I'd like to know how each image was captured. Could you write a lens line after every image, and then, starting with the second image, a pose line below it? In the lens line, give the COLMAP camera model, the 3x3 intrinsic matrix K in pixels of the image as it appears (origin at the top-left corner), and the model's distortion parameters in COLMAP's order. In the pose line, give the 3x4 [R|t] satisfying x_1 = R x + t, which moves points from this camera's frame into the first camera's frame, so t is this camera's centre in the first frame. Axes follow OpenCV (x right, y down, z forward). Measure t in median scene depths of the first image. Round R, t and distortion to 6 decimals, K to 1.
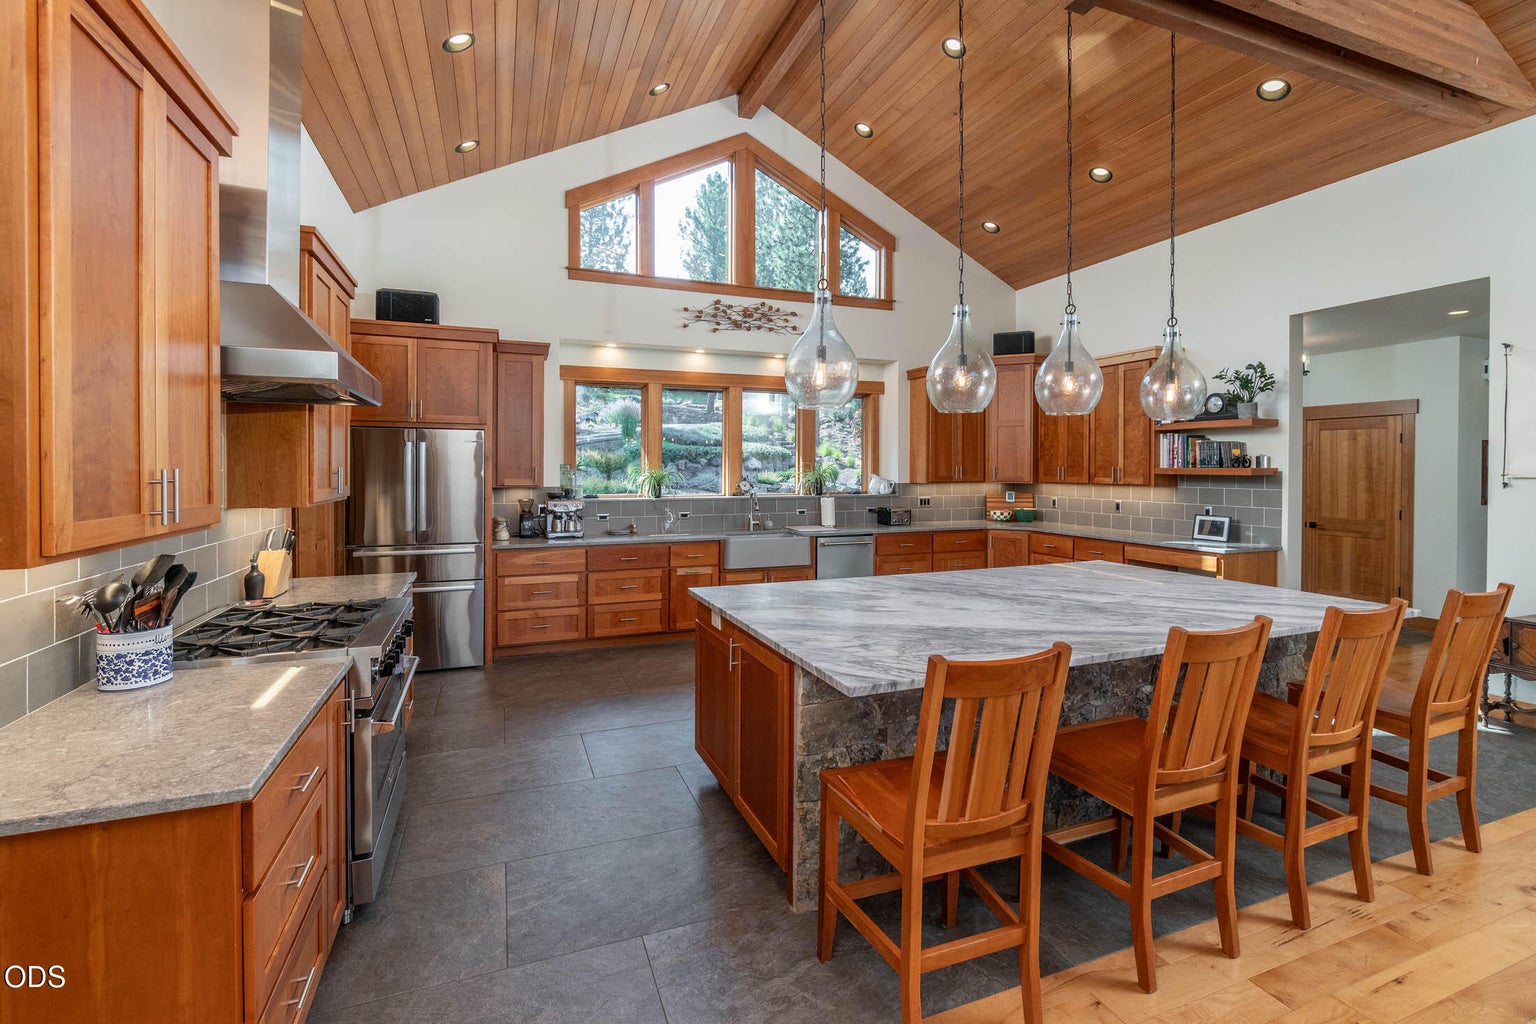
lens RADIAL K [[680.2, 0, 766.9], [0, 680.2, 471.7], [0, 0, 1]] dist [-0.008025, 0.000438]
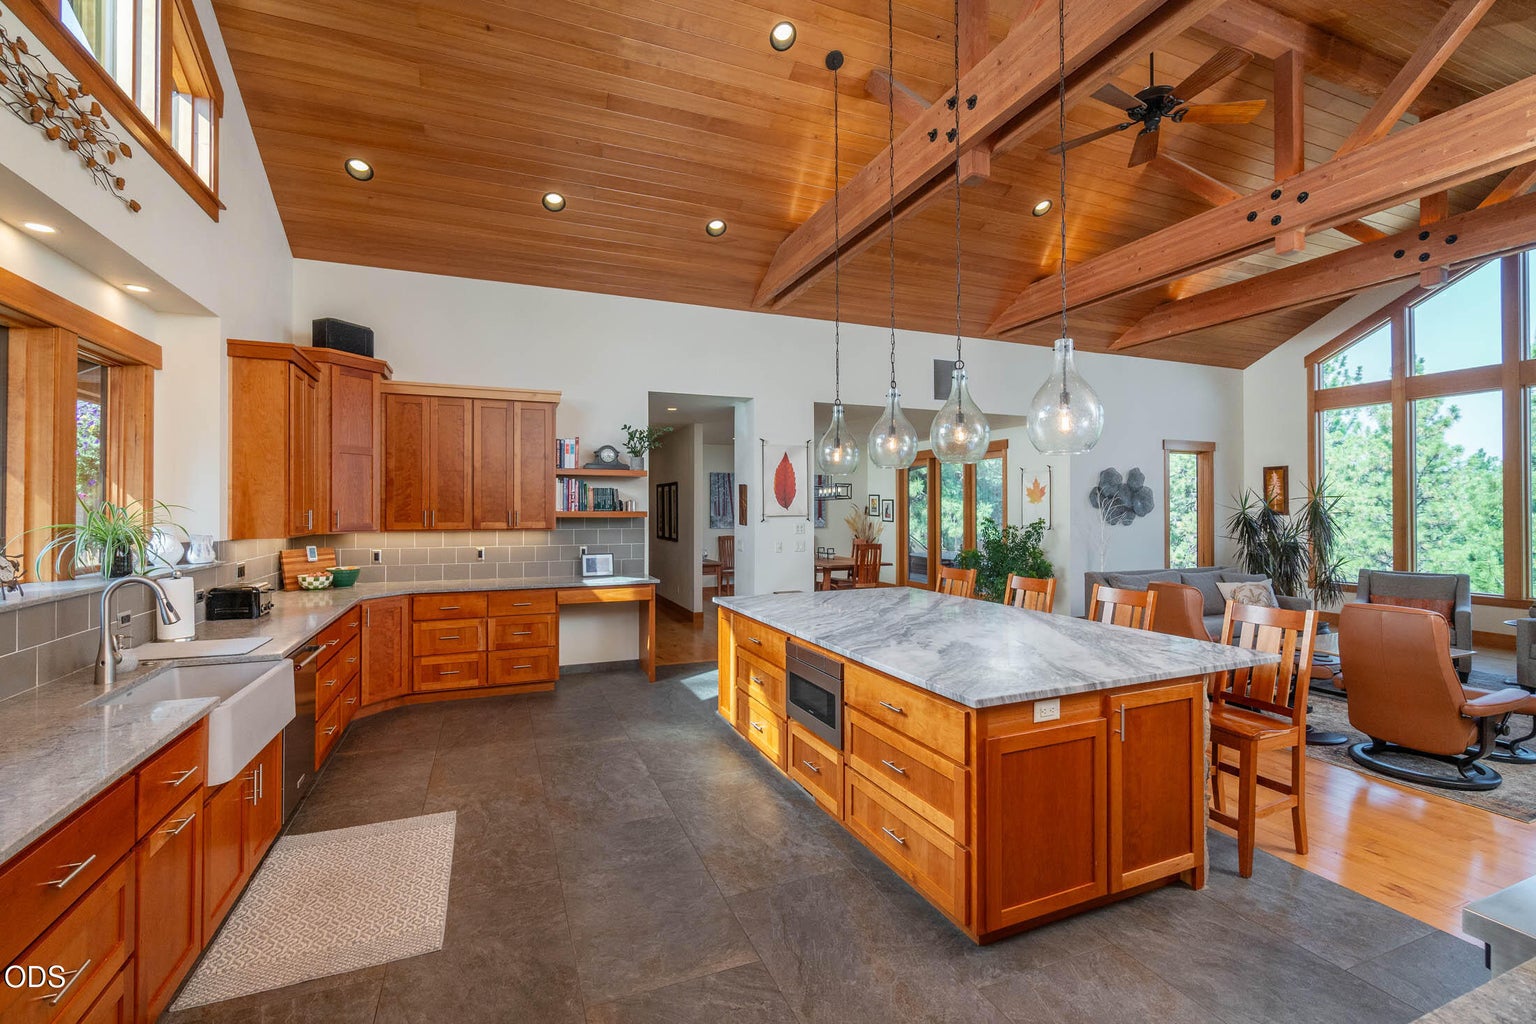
lens RADIAL K [[680.2, 0, 768.6], [0, 680.2, 505.7], [0, 0, 1]] dist [-0.008025, 0.000438]
pose [[-0.025840, 0.006395, 0.999646, -0.405244], [0.007753, 0.999951, -0.006197, -0.004929], [-0.999636, 0.007590, -0.025888, 0.640768]]
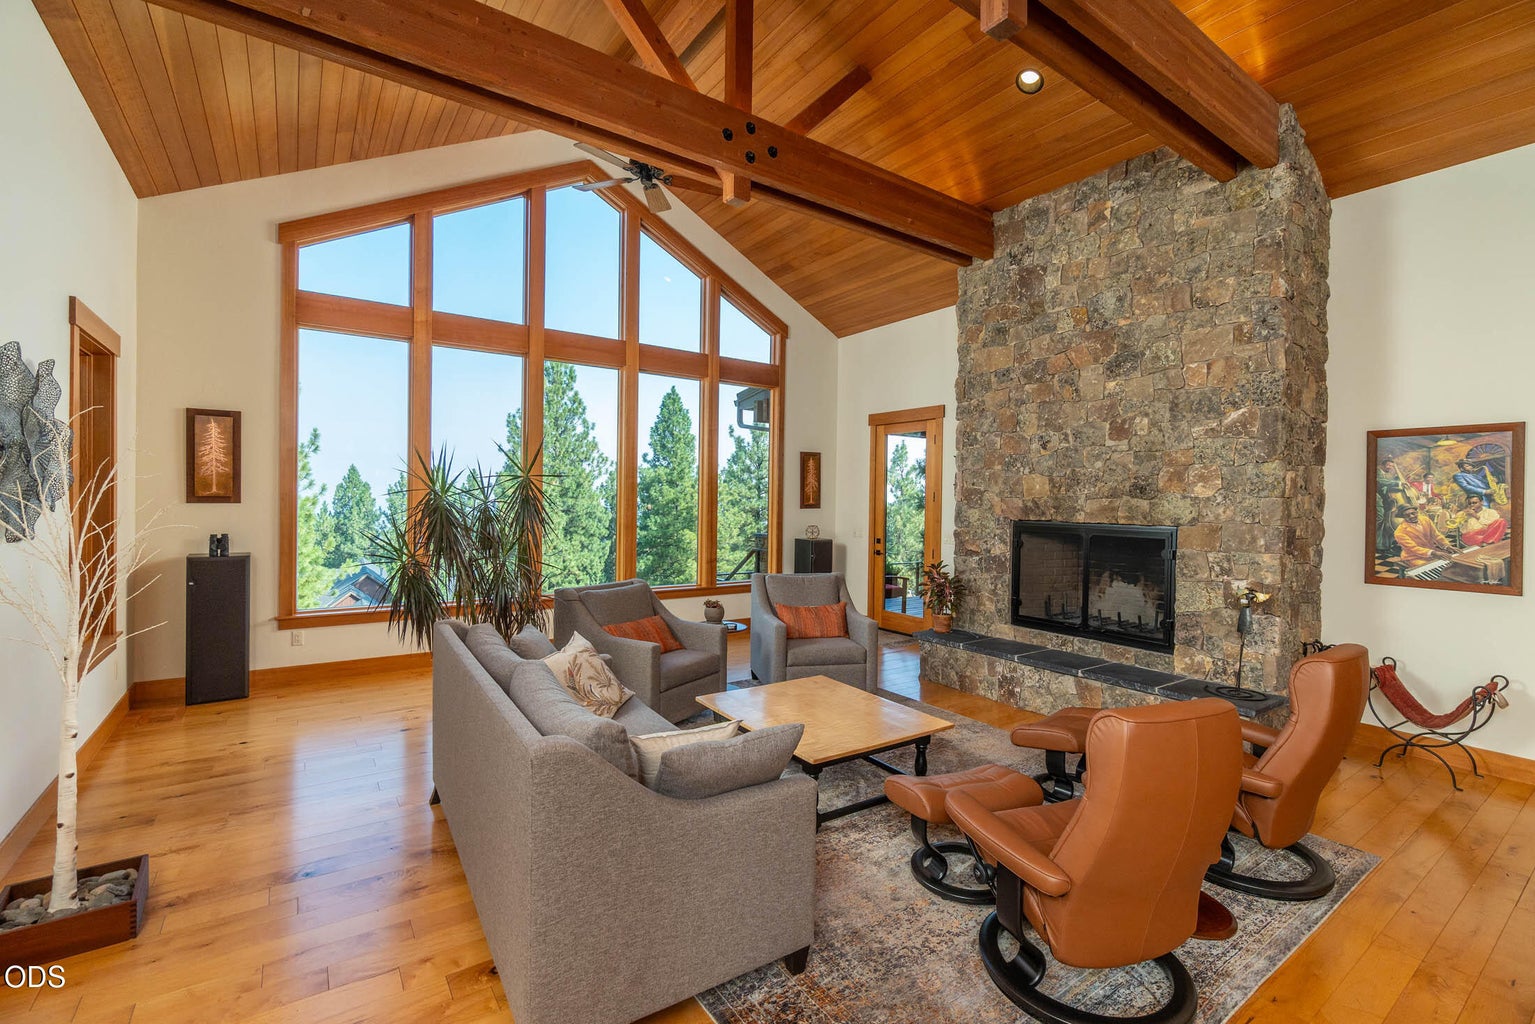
lens RADIAL K [[679.8, 0, 766.9], [0, 679.8, 504.1], [0, 0, 1]] dist [-0.008025, 0.000438]
pose [[-0.973796, -0.011747, -0.227119, 0.609492], [-0.015616, 0.999762, 0.015247, -0.004528], [0.226885, 0.018394, -0.973748, 0.398908]]
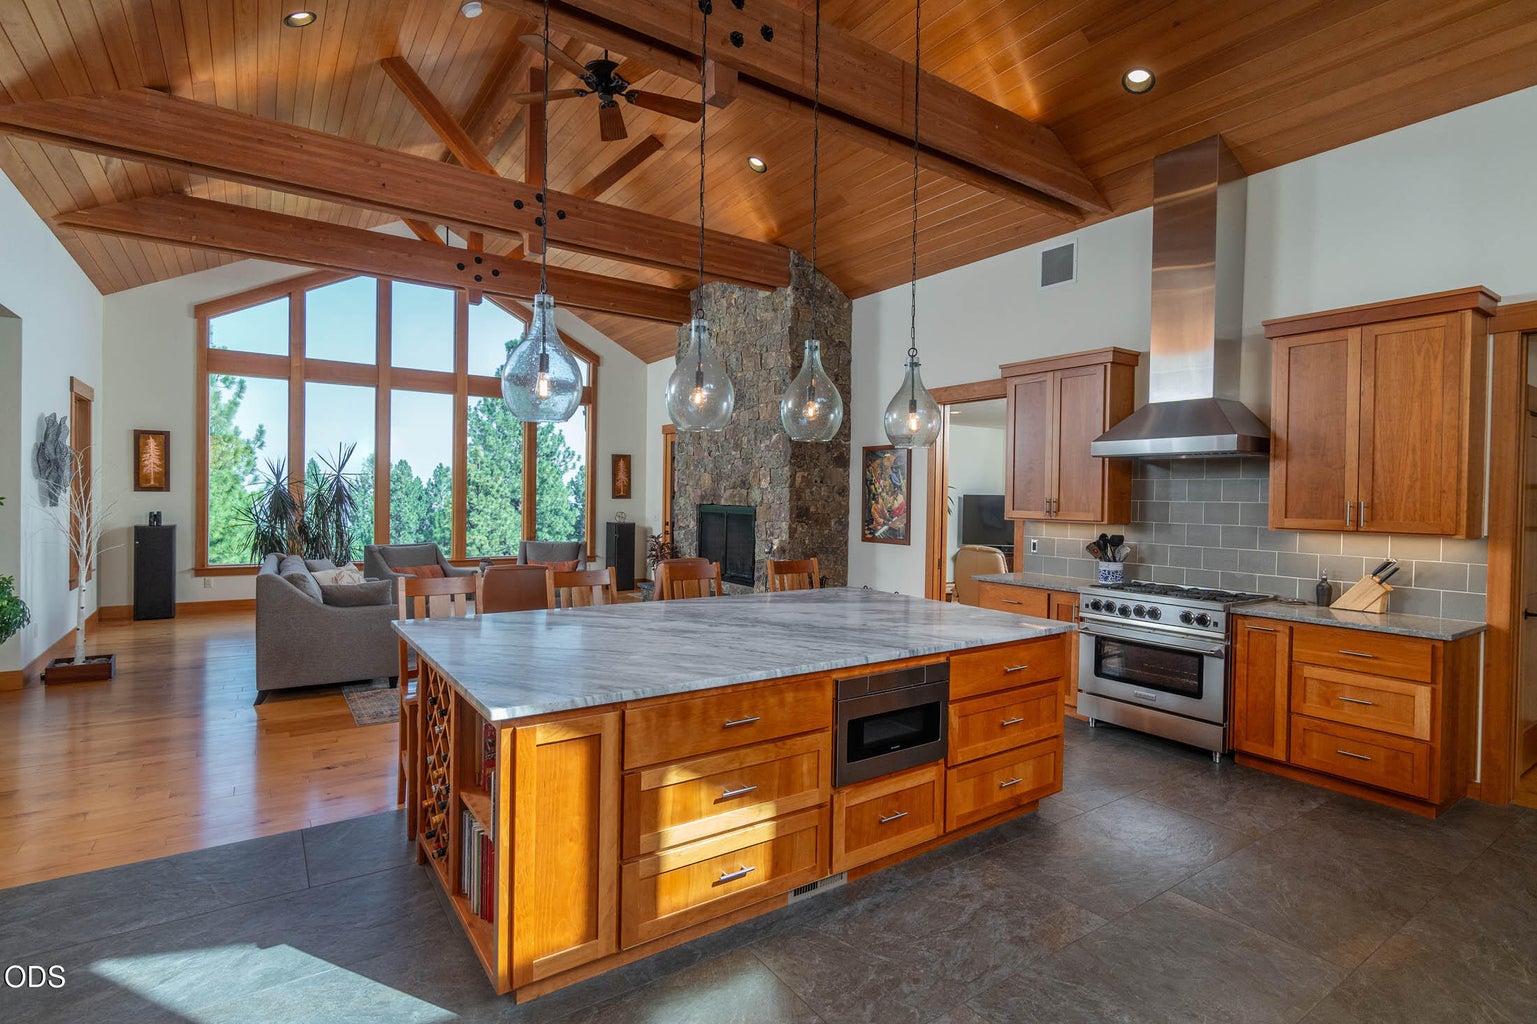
lens RADIAL K [[745.0, 0, 766.8], [0, 745.0, 504.1], [0, 0, 1]] dist [-0.011211, -0.000098]
pose [[-0.974368, -0.012149, -0.224633, 0.289281], [-0.016686, 0.999693, 0.018308, -0.003795], [0.224342, 0.021587, -0.974271, 1.009532]]
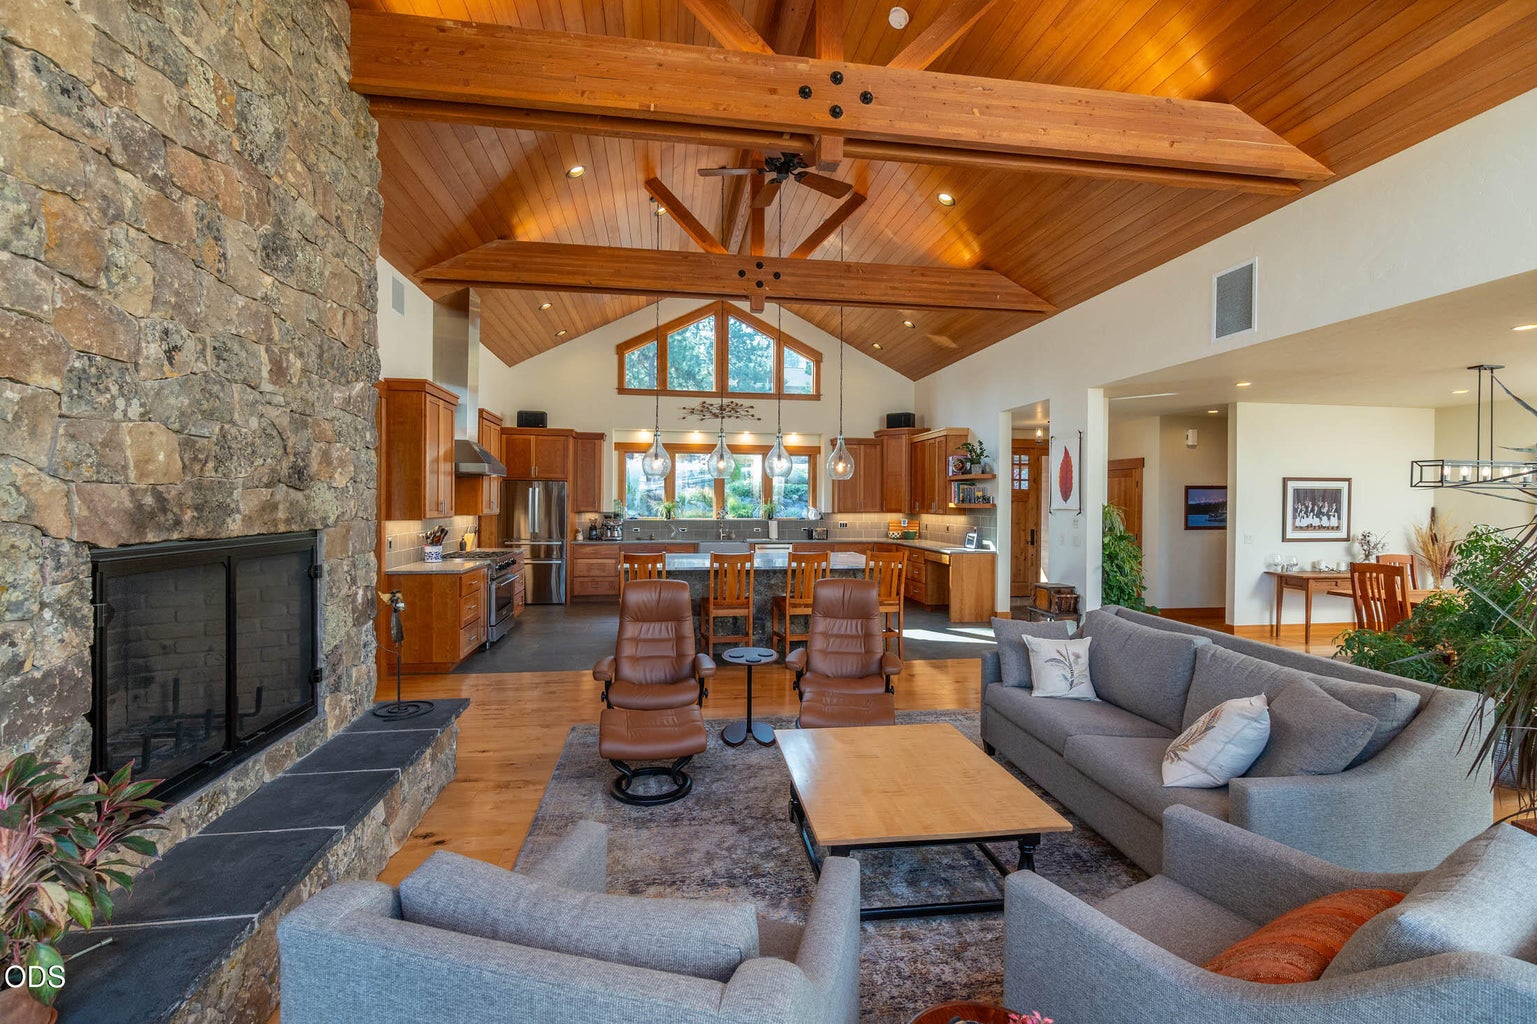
lens RADIAL K [[680.7, 0, 735.7], [0, 680.7, 506.0], [0, 0, 1]] dist [-0.008025, 0.000438]
pose [[0.964339, 0.008160, -0.264545, 0.448879], [-0.008437, 0.999964, 0.000089, 0.003621], [0.264537, 0.002147, 0.964373, -0.591021]]
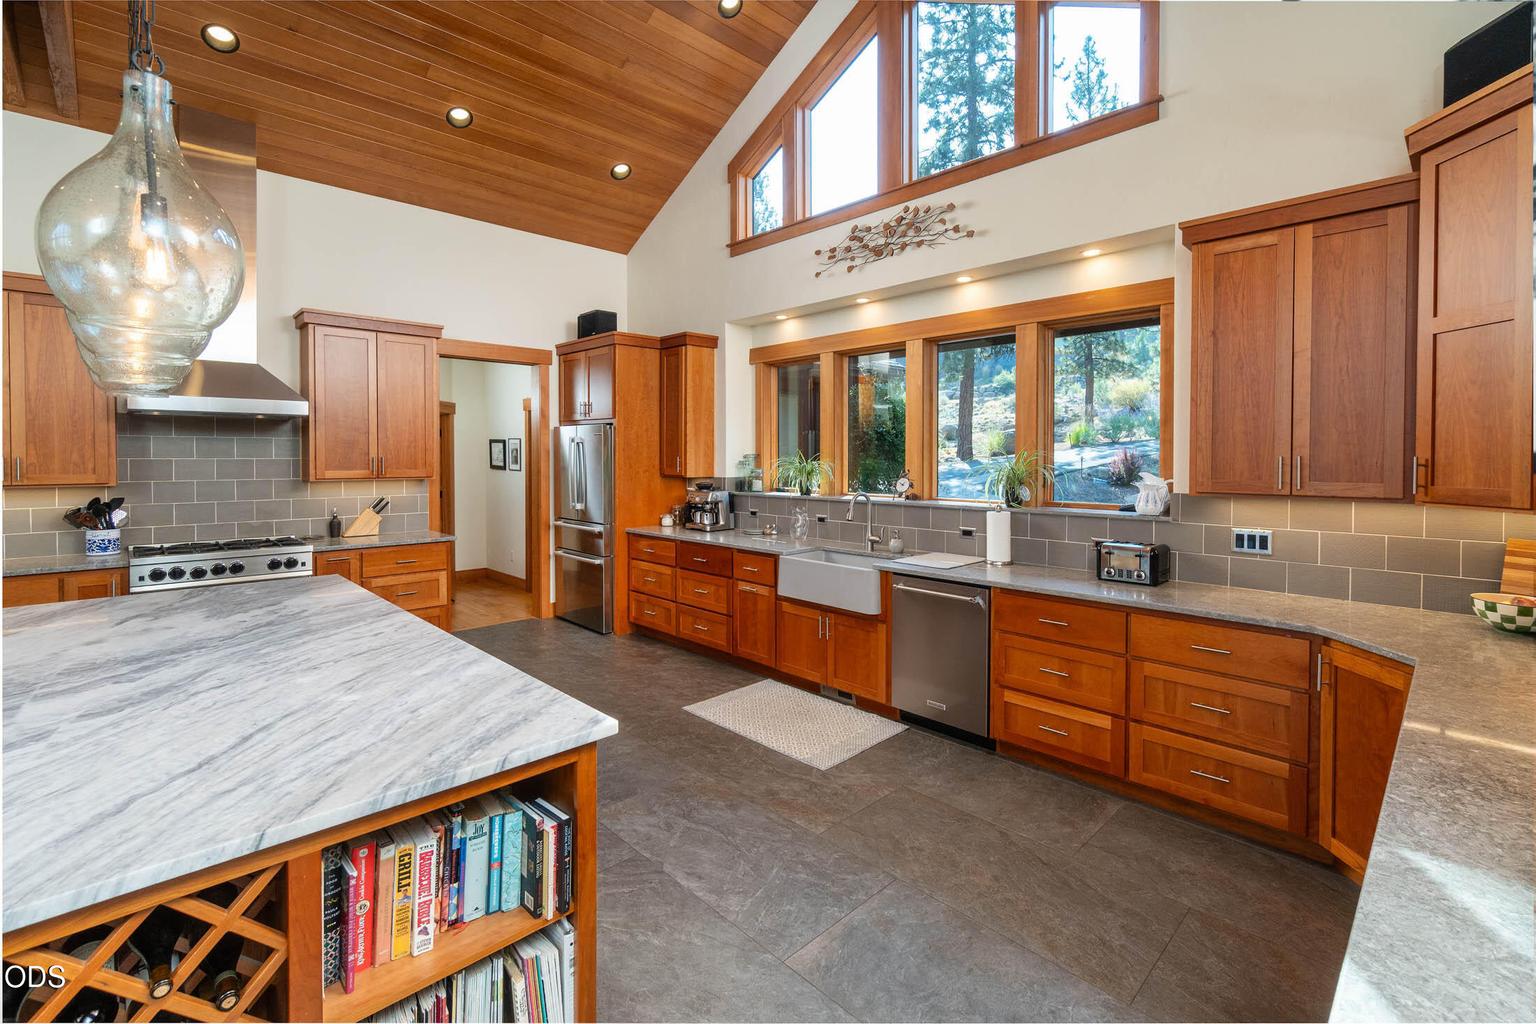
lens RADIAL K [[680.2, 0, 760.6], [0, 680.2, 467.7], [0, 0, 1]] dist [-0.008025, 0.000438]
pose [[0.372467, 0.017320, -0.927884, 0.569783], [-0.007595, 0.999849, 0.015615, -0.005561], [0.928014, 0.001231, 0.372543, 0.640205]]
